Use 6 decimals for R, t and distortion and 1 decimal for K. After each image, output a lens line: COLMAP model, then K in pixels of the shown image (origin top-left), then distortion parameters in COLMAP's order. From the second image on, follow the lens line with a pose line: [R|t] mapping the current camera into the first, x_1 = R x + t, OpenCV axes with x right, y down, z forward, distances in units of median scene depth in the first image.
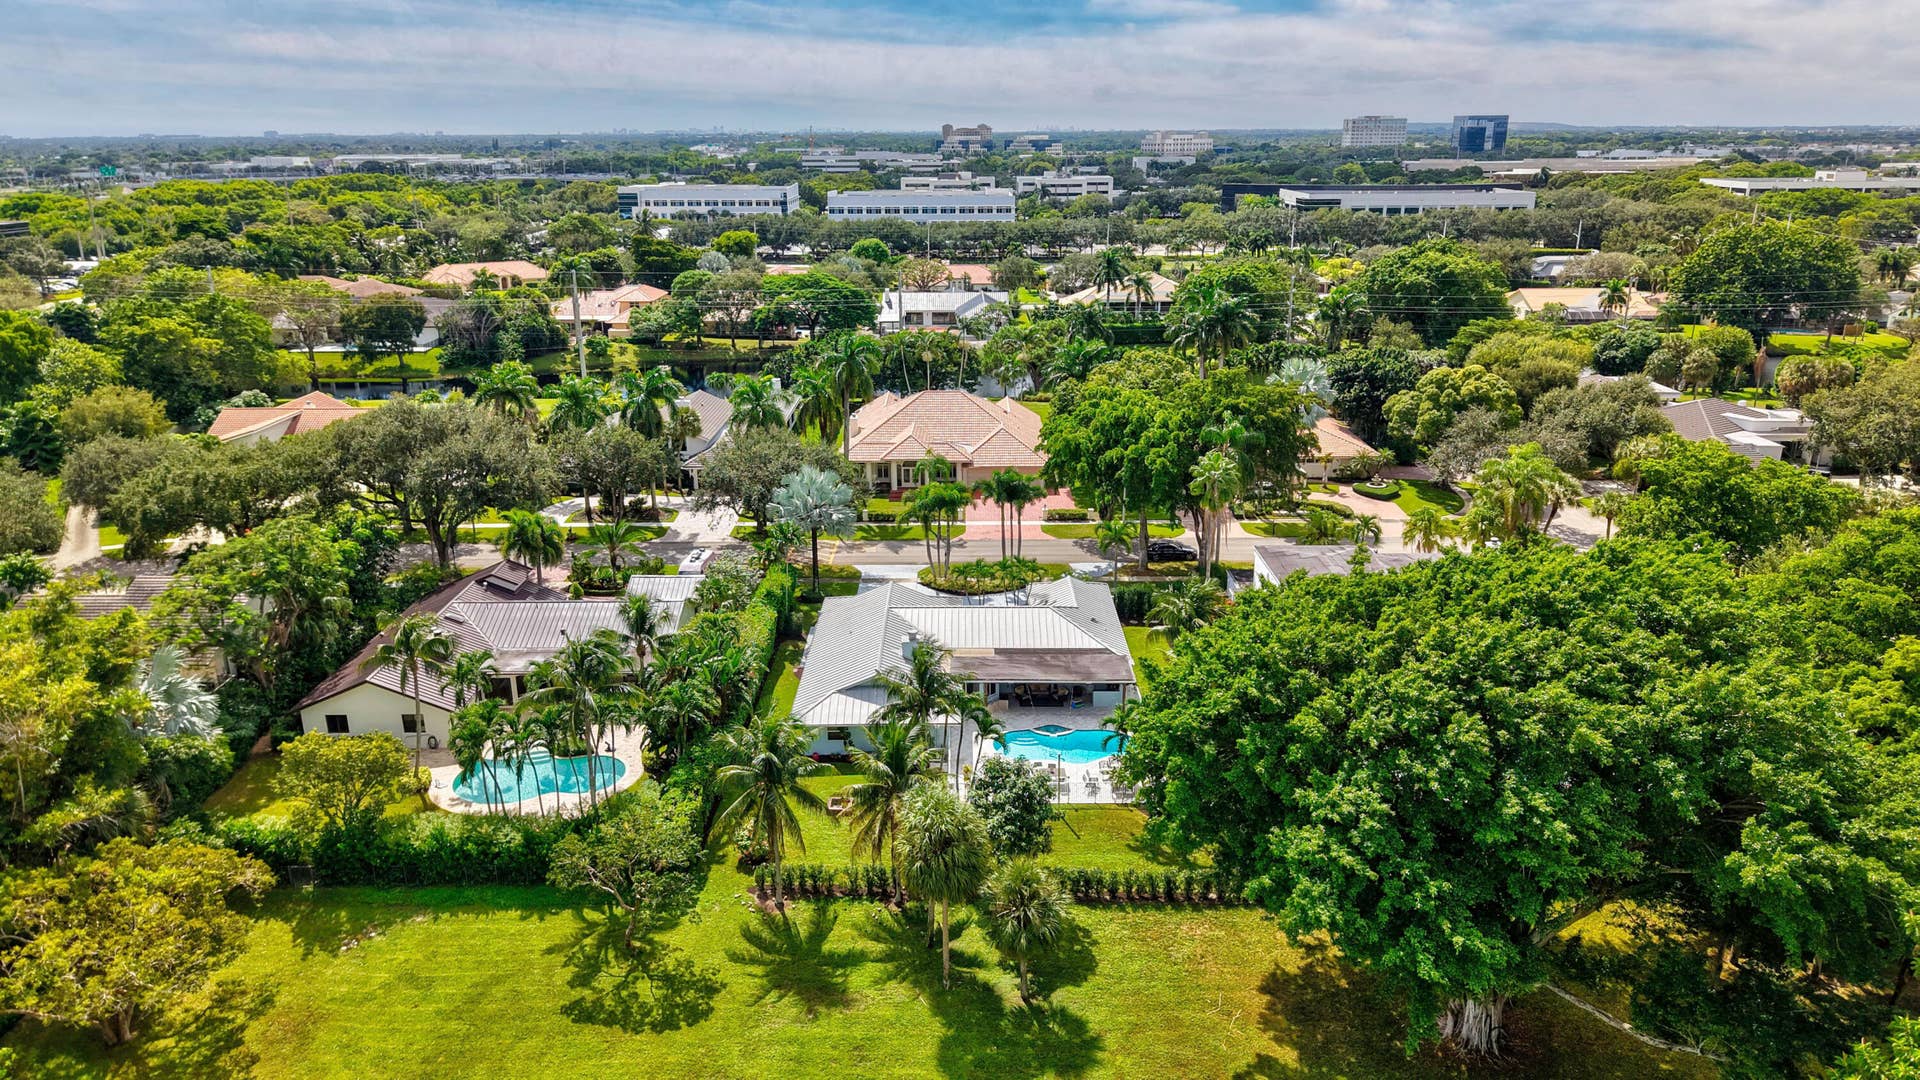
lens RADIAL K [[1326.6, 0, 959.6], [0, 1326.6, 517.5], [0, 0, 1]] dist [0.078017, -0.059435]
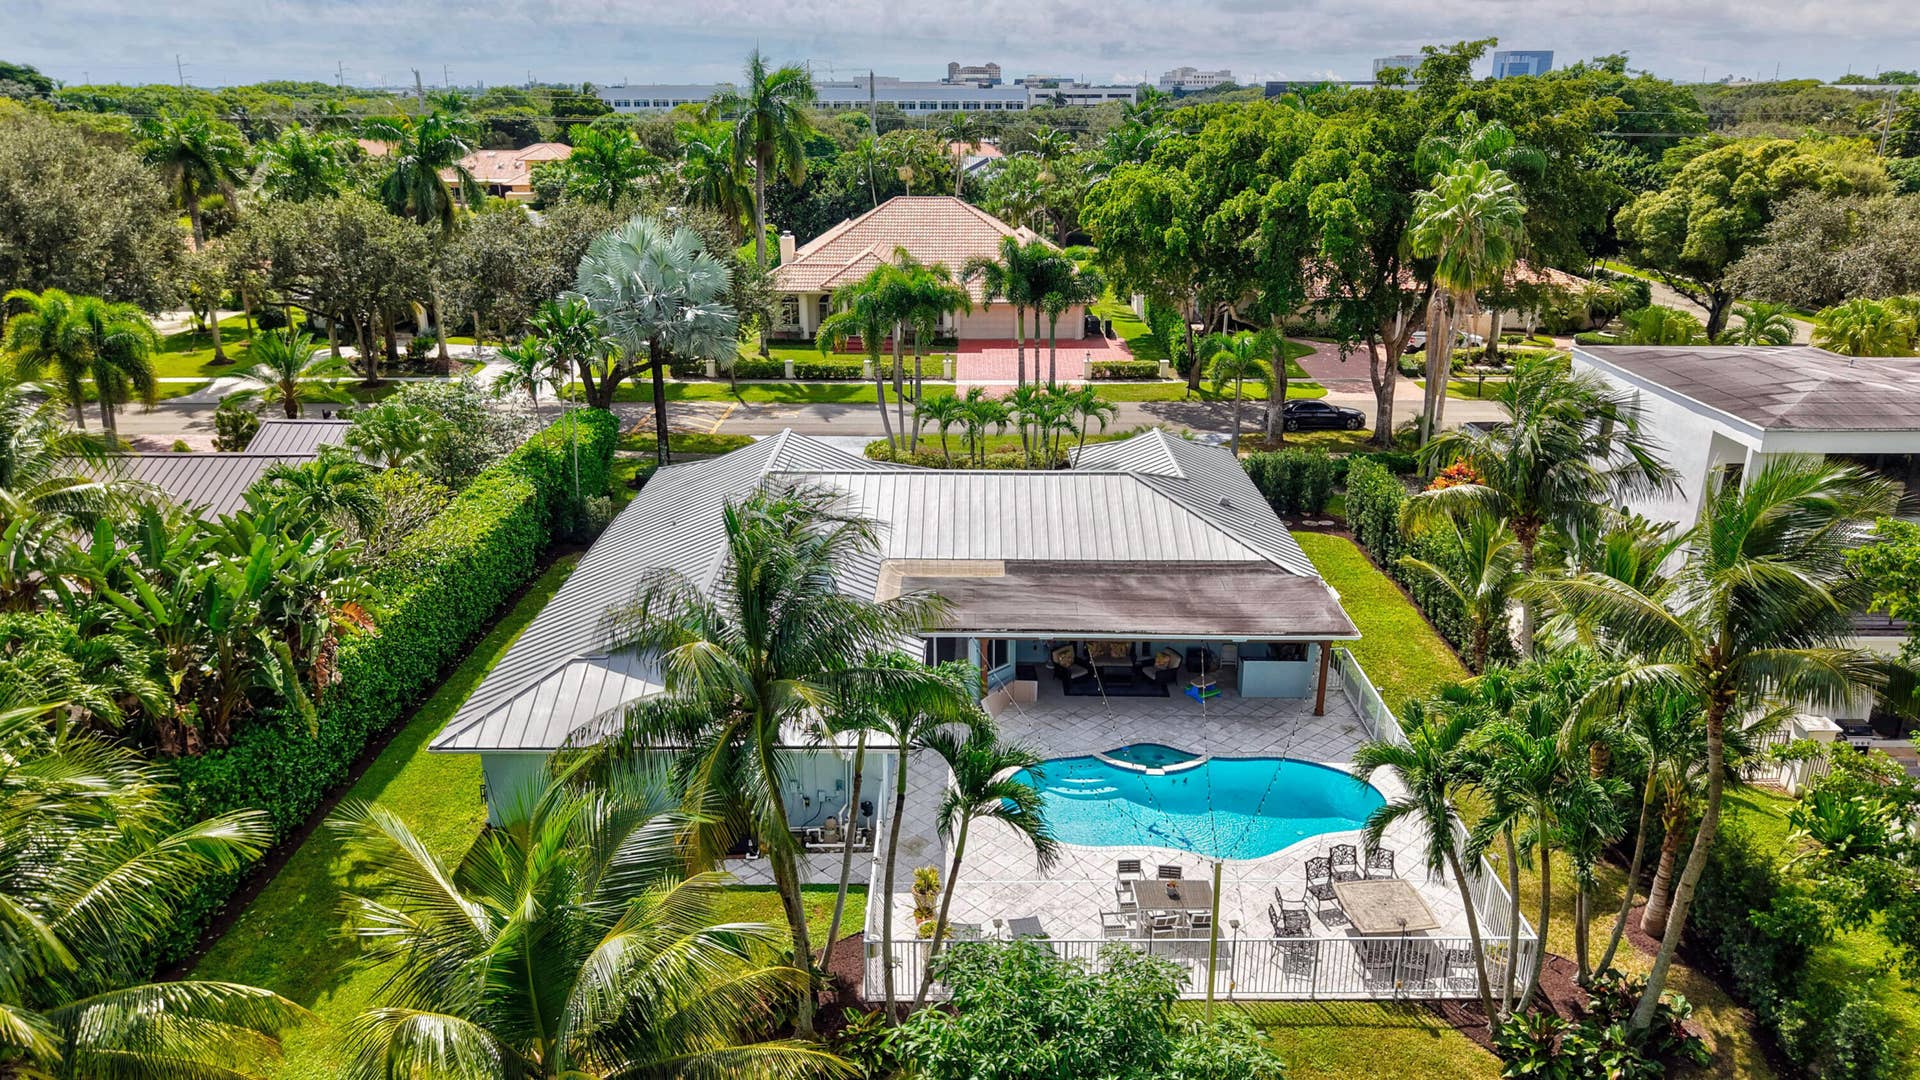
lens RADIAL K [[1329.0, 0, 960.0], [0, 1329.0, 540.0], [0, 0, 1]] dist [0.010420, 0.001885]
pose [[0.999973, 0.006181, -0.003987, 0.009841], [-0.006023, 0.999244, 0.038415, 0.055873], [0.004222, -0.038390, 0.999254, 0.421811]]
